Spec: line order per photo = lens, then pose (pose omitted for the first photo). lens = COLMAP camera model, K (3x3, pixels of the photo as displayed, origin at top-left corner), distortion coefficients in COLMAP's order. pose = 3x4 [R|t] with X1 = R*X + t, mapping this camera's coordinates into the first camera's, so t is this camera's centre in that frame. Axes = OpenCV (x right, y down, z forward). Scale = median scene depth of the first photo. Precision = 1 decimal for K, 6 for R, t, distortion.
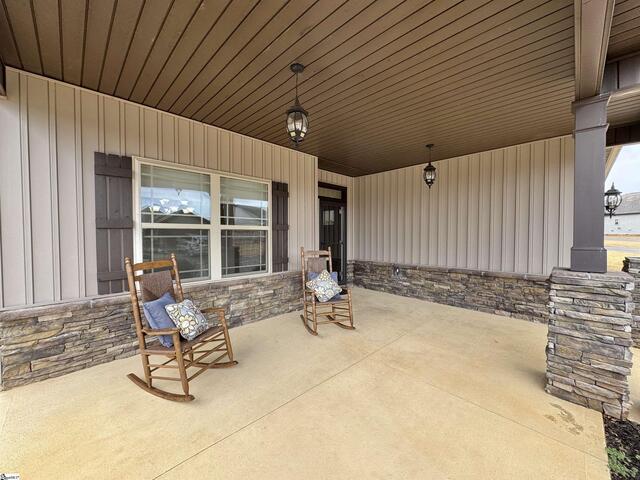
lens RADIAL K [[256.1, 0, 320.0], [0, 256.1, 240.0], [0, 0, 1]] dist [-0.001583, 0.000059]
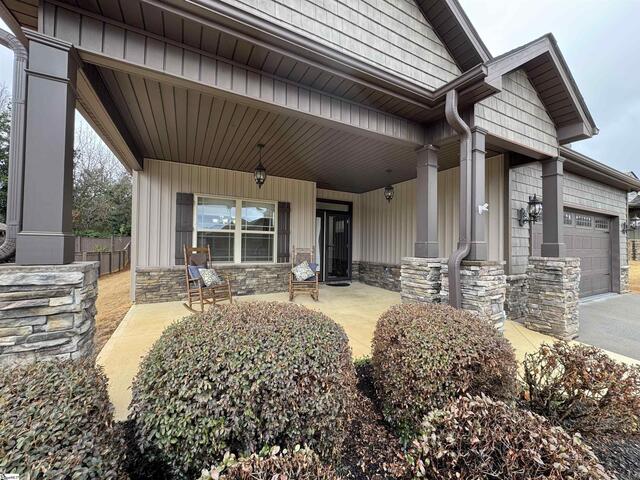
lens RADIAL K [[256.1, 0, 320.0], [0, 256.1, 240.0], [0, 0, 1]] dist [-0.001583, 0.000059]
pose [[0.958052, 0.009087, -0.286449, 0.530852], [-0.021620, 0.998941, -0.040620, 0.056265], [0.285776, 0.045109, 0.957234, -0.397527]]
